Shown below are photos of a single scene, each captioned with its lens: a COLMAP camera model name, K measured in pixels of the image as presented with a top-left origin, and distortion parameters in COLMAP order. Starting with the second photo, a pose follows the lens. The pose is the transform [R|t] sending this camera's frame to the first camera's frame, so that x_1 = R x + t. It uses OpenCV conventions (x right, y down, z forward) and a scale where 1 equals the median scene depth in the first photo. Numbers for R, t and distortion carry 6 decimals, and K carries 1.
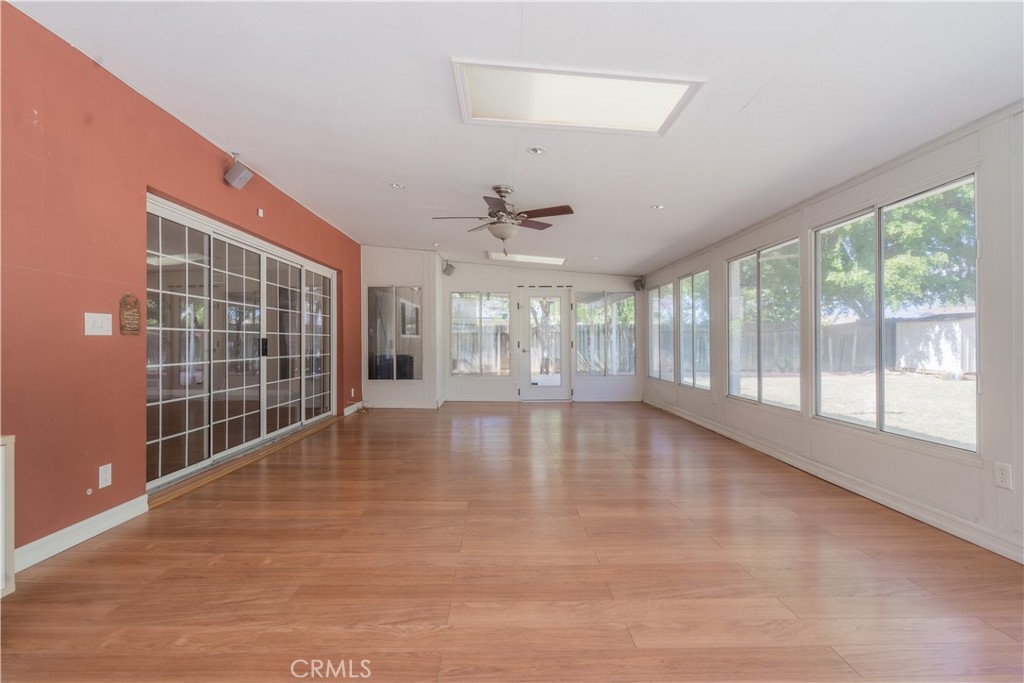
lens RADIAL K [[466.8, 0, 509.3], [0, 466.8, 342.2], [0, 0, 1]] dist [-0.009039, 0.006237]
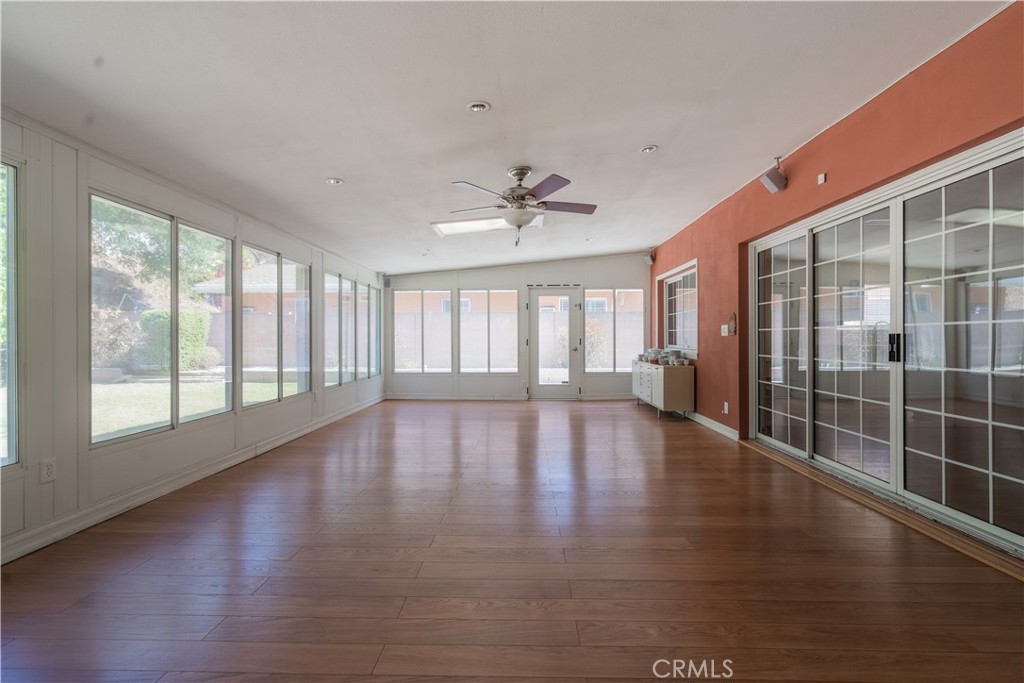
lens RADIAL K [[466.8, 0, 509.3], [0, 466.8, 342.2], [0, 0, 1]] dist [-0.009039, 0.006237]
pose [[-0.998768, 0.003417, 0.049499, -0.029581], [0.003688, 0.999979, 0.005379, -0.003574], [-0.049480, 0.005555, -0.998760, 1.863971]]
